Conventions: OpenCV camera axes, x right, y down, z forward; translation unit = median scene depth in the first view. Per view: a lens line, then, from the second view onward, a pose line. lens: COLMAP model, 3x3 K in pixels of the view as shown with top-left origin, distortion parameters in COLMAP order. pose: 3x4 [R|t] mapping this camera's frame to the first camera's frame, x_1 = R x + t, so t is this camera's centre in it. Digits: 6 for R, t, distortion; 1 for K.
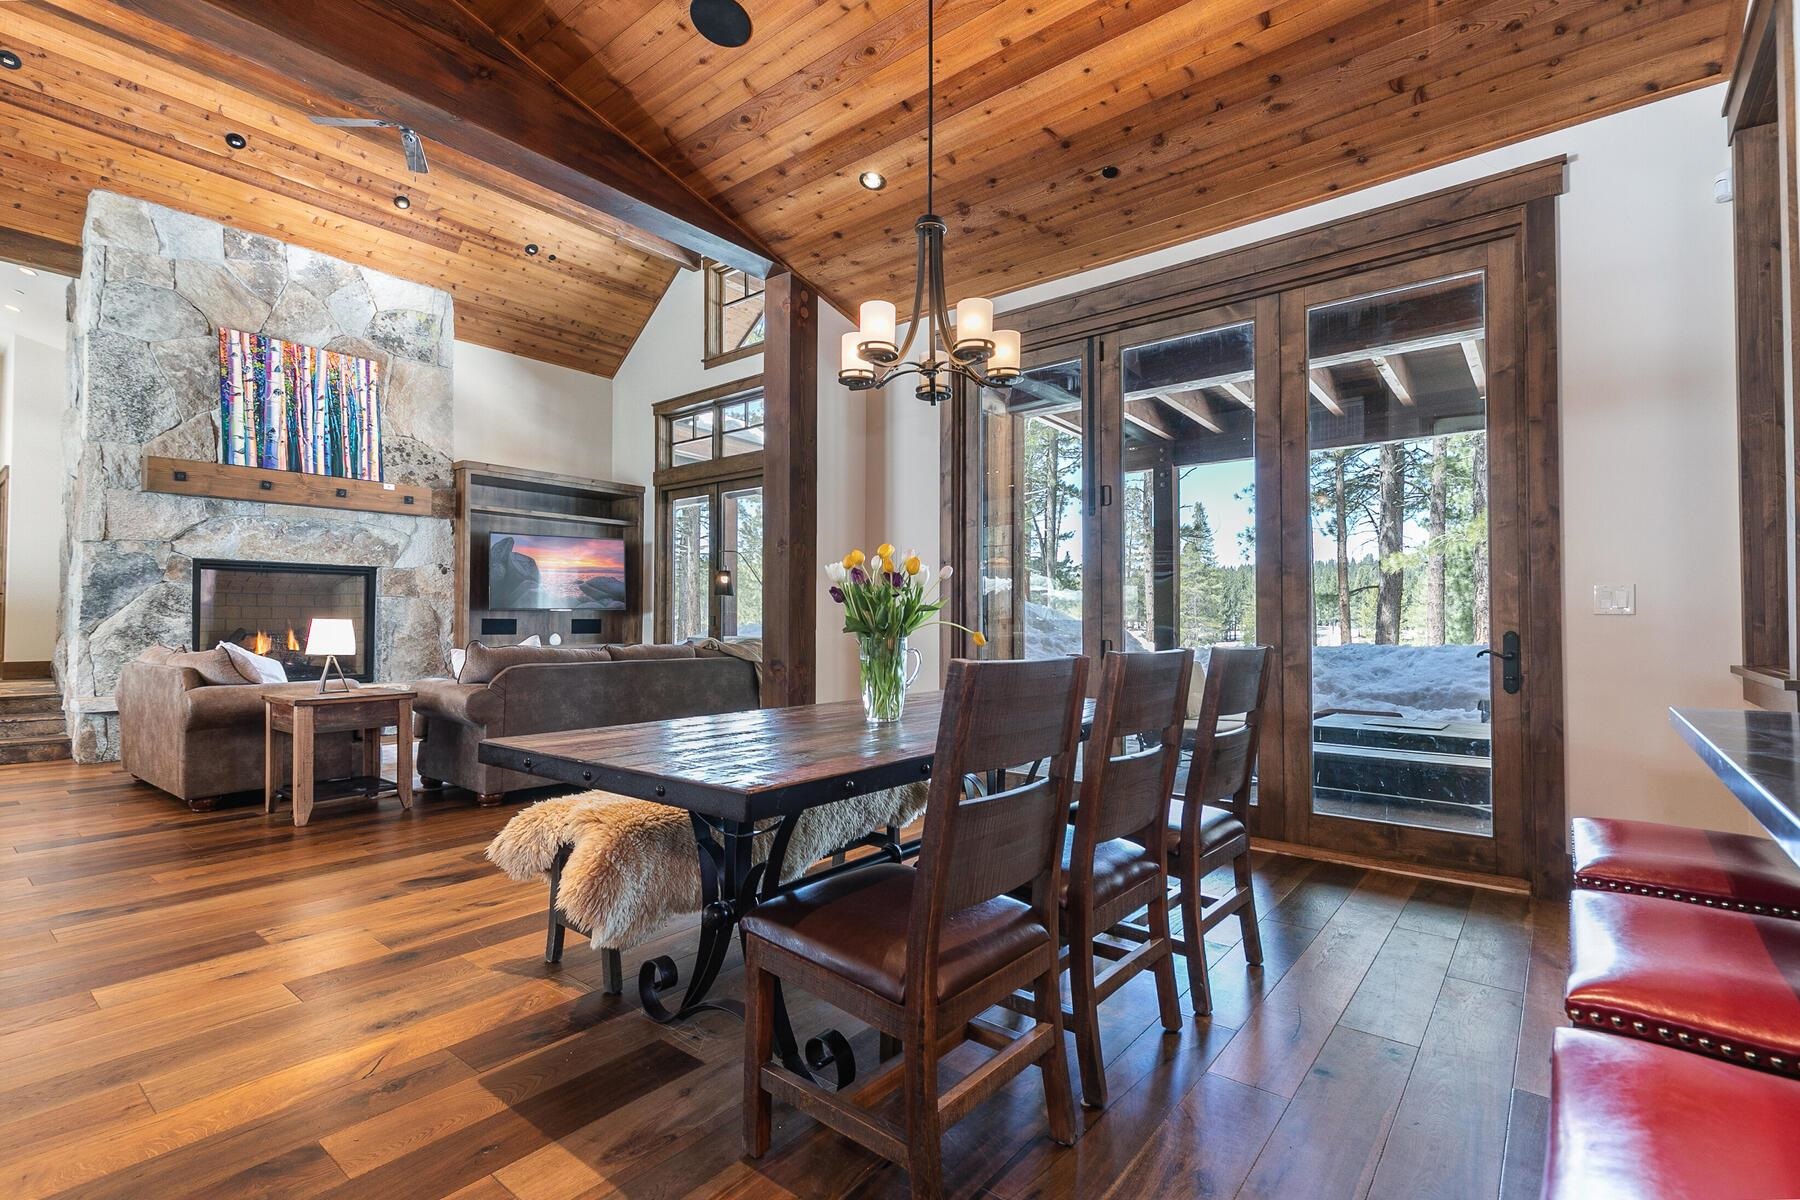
lens RADIAL K [[826.3, 0, 906.1], [0, 826.3, 603.1], [0, 0, 1]] dist [0.002511, 0.000614]
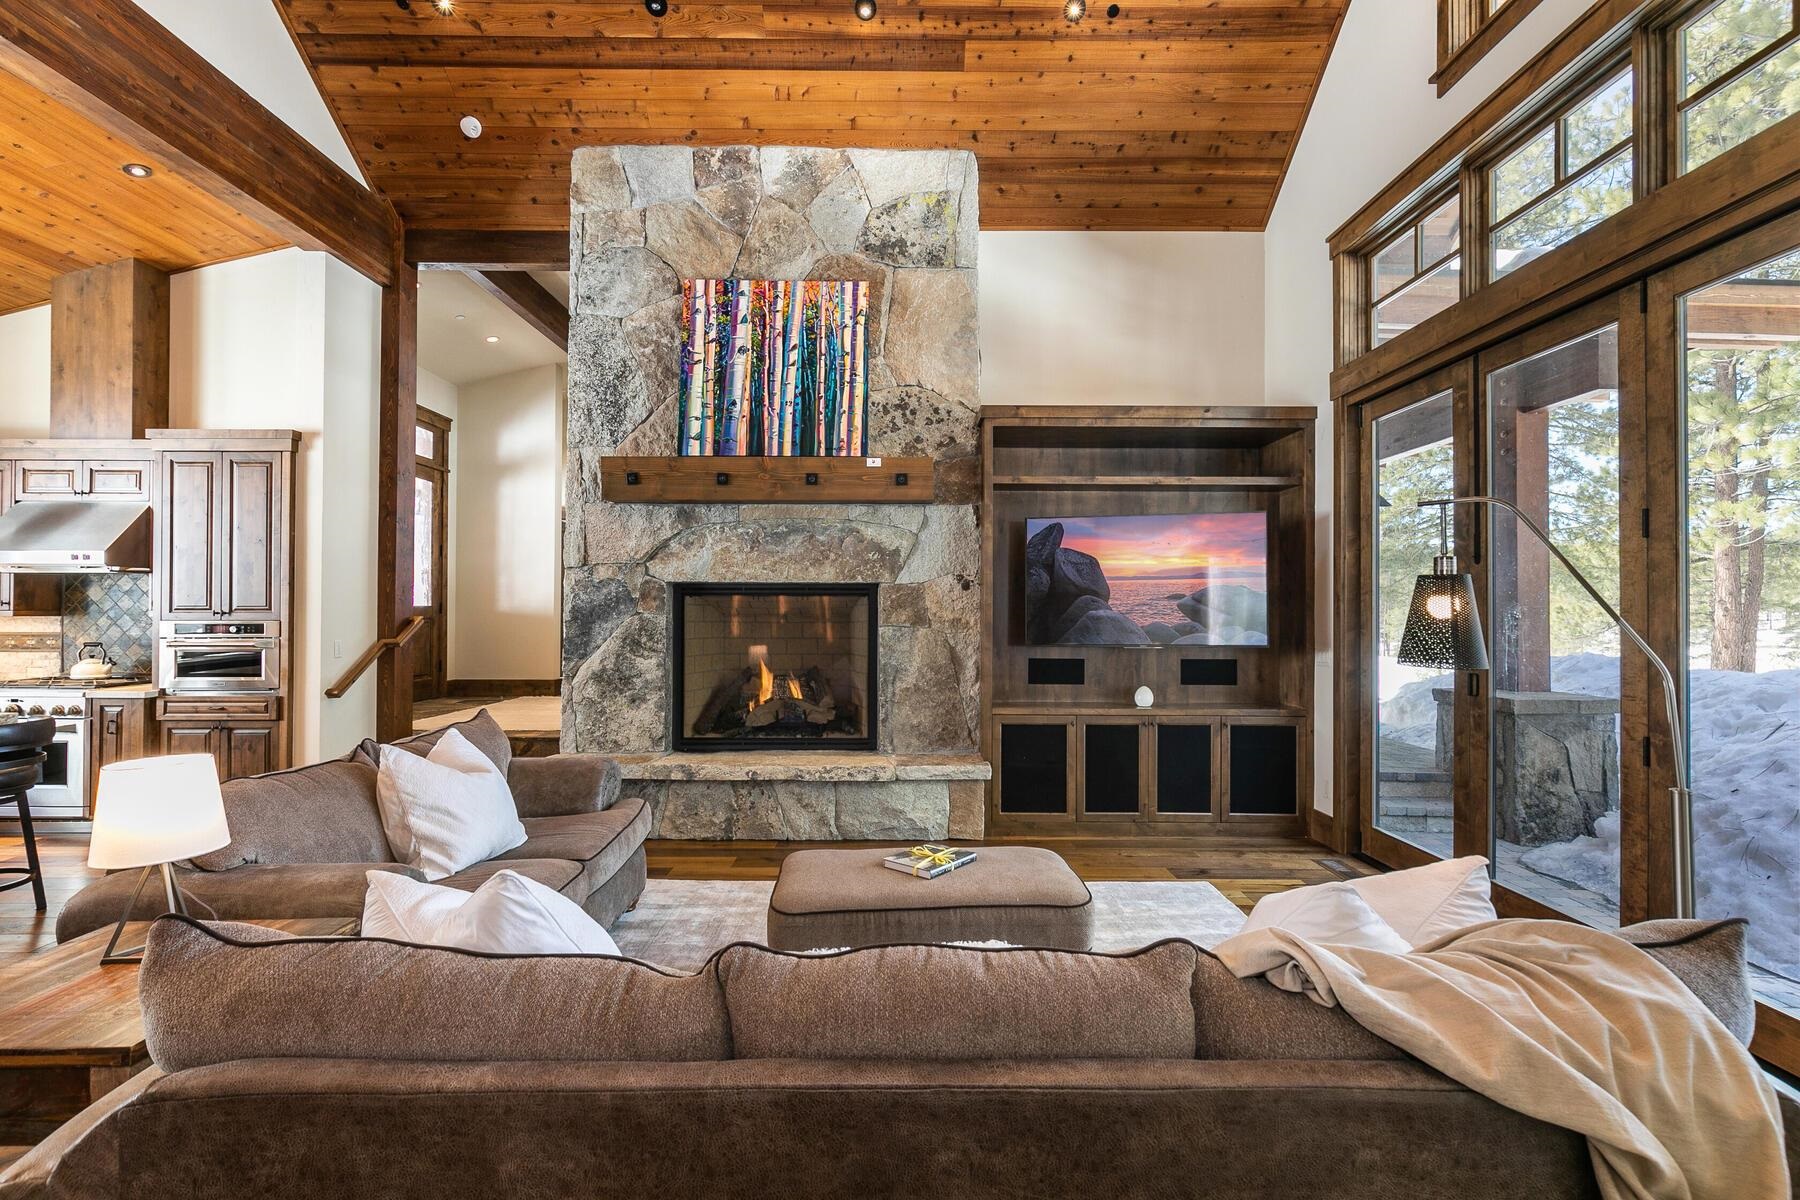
lens RADIAL K [[806.4, 0, 902.0], [0, 806.4, 605.2], [0, 0, 1]] dist [0.006552, -0.000879]
pose [[0.627626, -0.004800, -0.778500, -0.111322], [0.014504, 0.999880, 0.005529, -0.030188], [0.778380, -0.014761, 0.627620, 0.622489]]
